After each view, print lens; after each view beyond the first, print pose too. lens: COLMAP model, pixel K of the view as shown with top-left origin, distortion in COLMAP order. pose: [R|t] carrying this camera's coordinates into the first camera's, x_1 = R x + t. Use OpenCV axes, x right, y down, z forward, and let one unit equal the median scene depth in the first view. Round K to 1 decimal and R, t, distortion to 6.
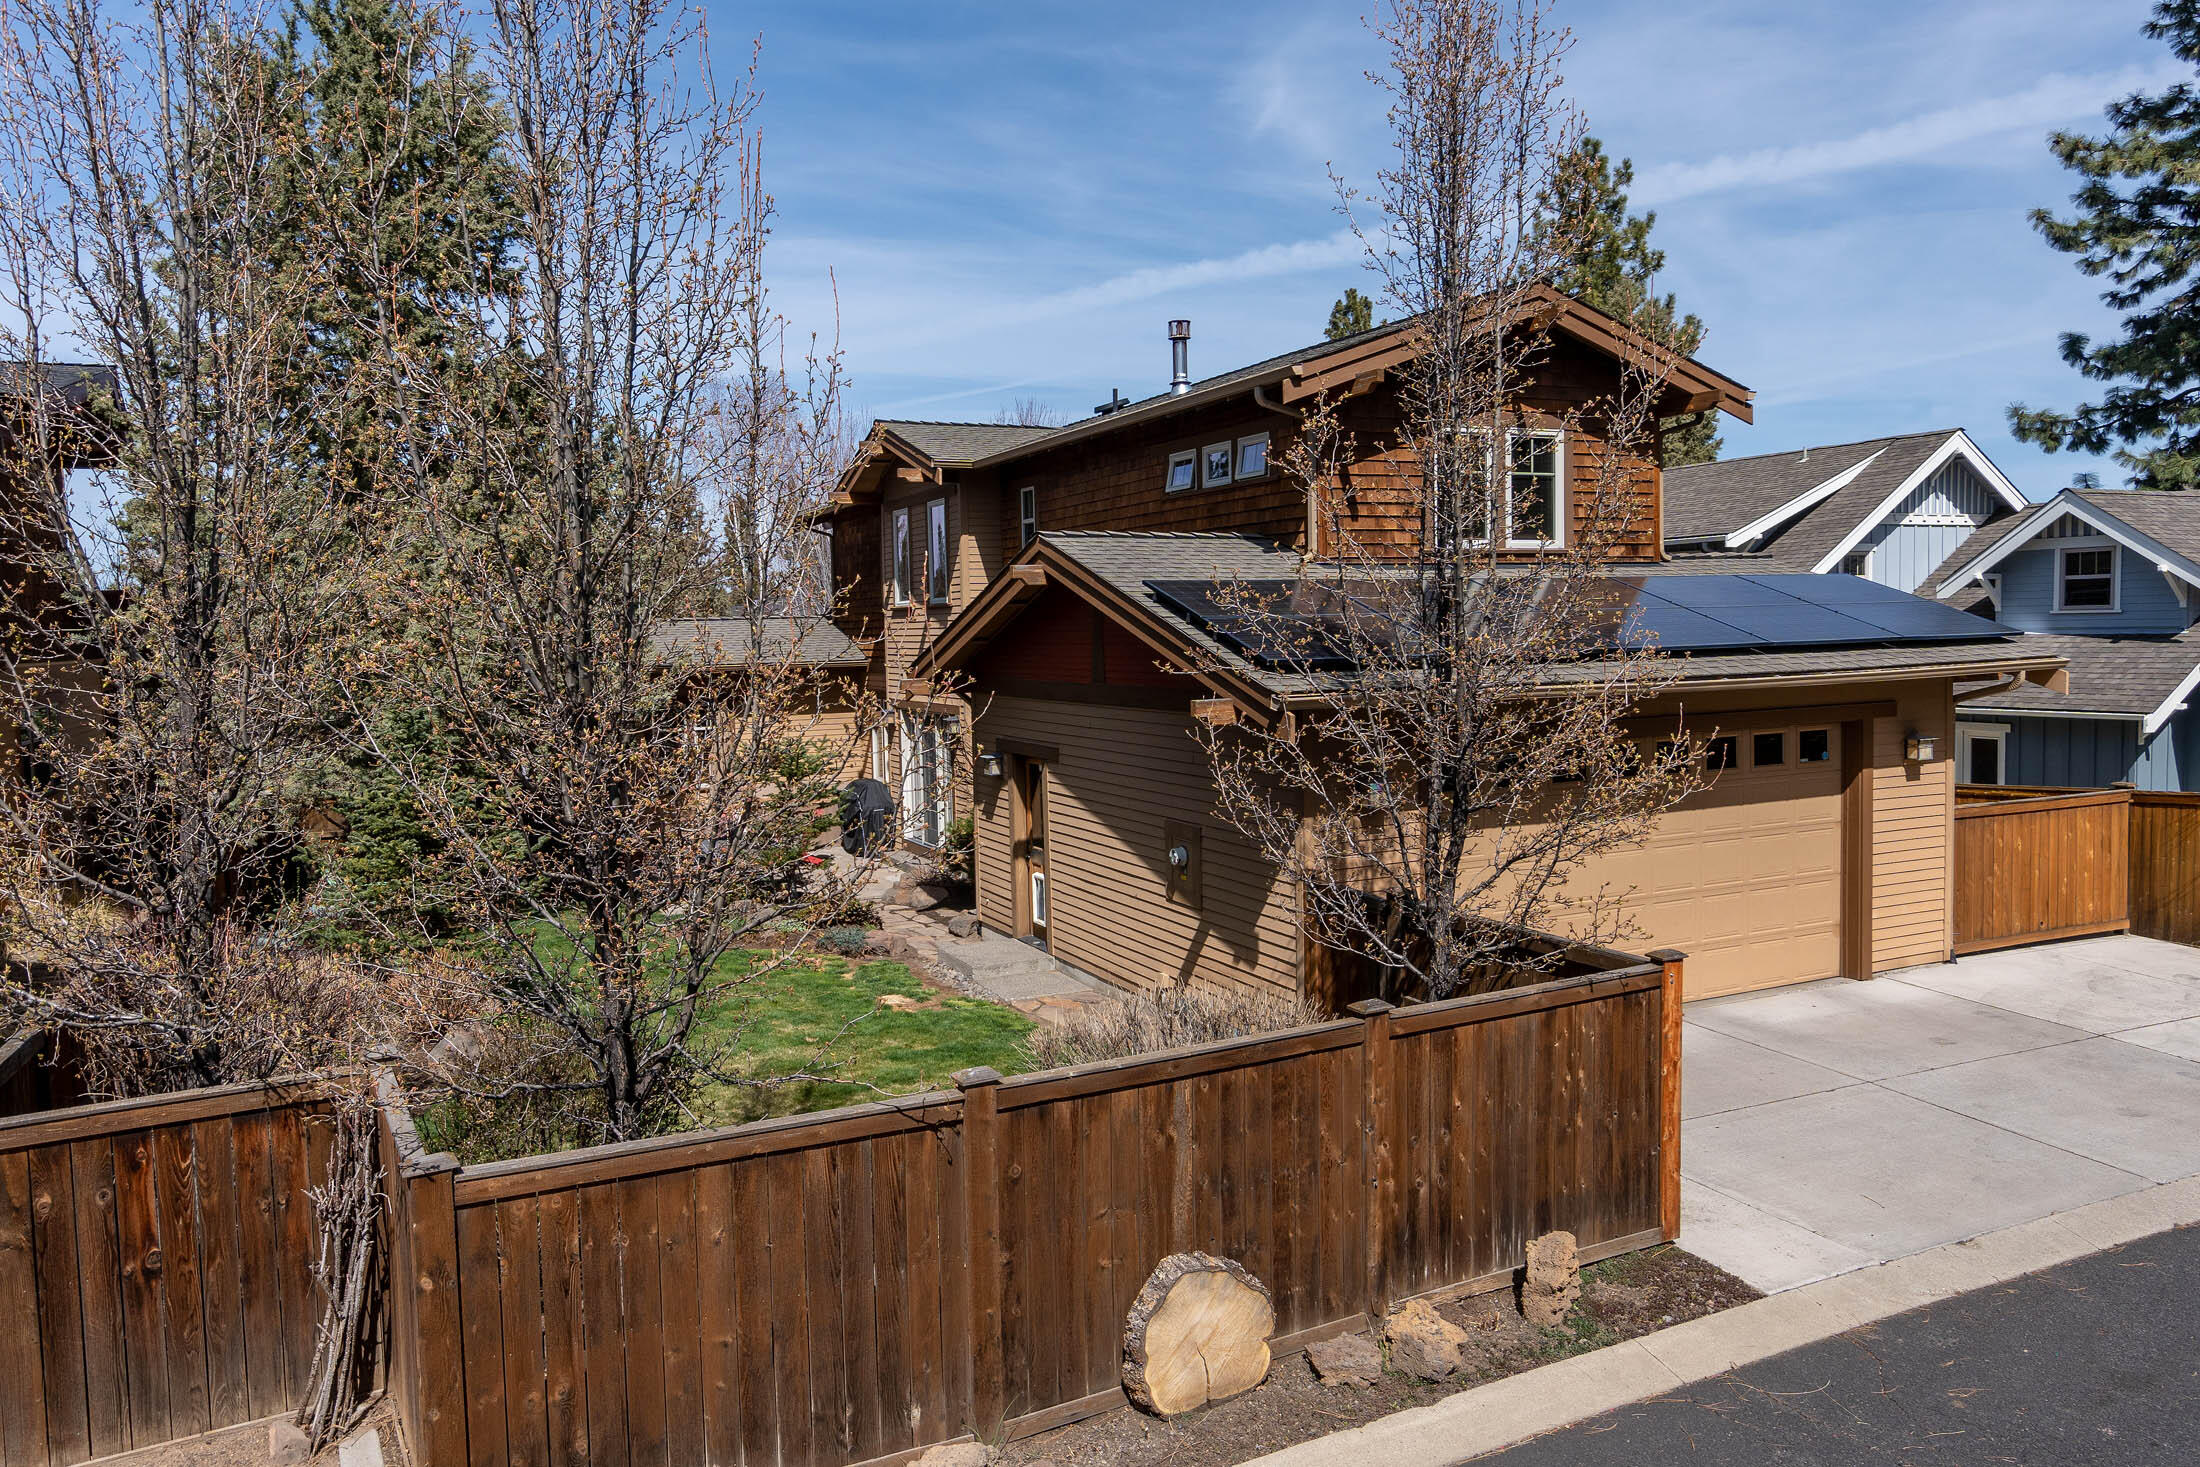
lens RADIAL K [[1520.6, 0, 1093.6], [0, 1520.6, 725.3], [0, 0, 1]] dist [0.010761, 0.005679]
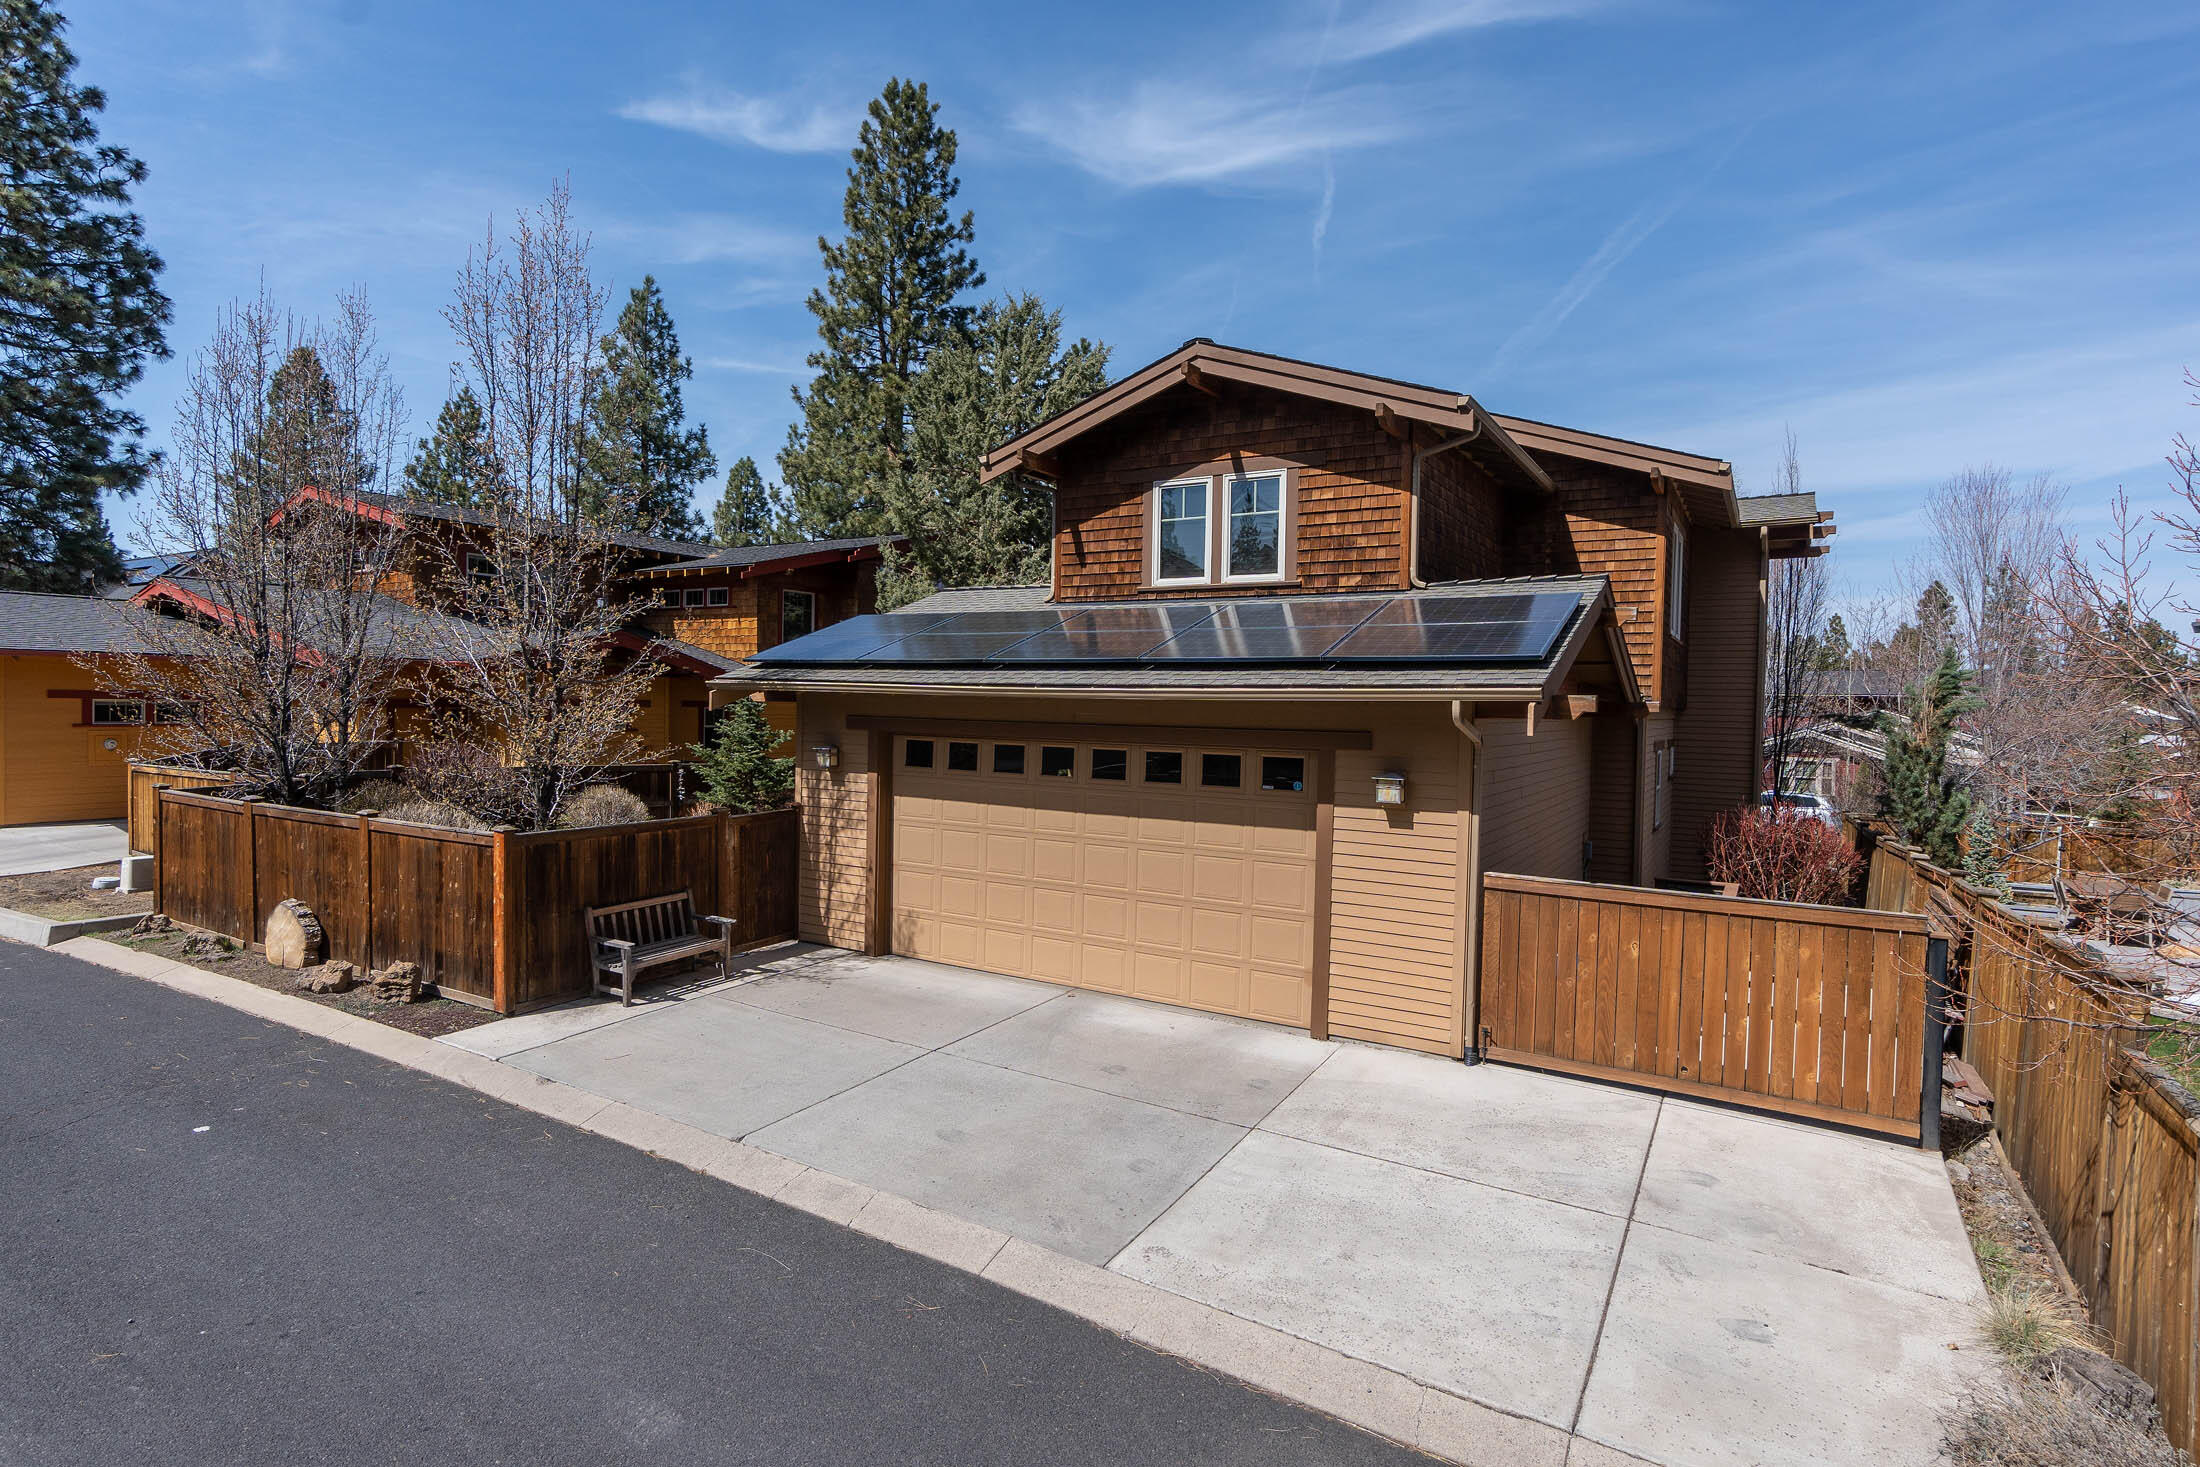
lens RADIAL K [[1149.4, 0, 1098.3], [0, 1149.4, 736.0], [0, 0, 1]] dist [-0.004840, -0.000414]
pose [[0.530913, 0.056961, -0.845510, 0.976599], [-0.089842, 0.995899, 0.010678, -0.006527], [0.842650, 0.070293, 0.533853, 0.505730]]
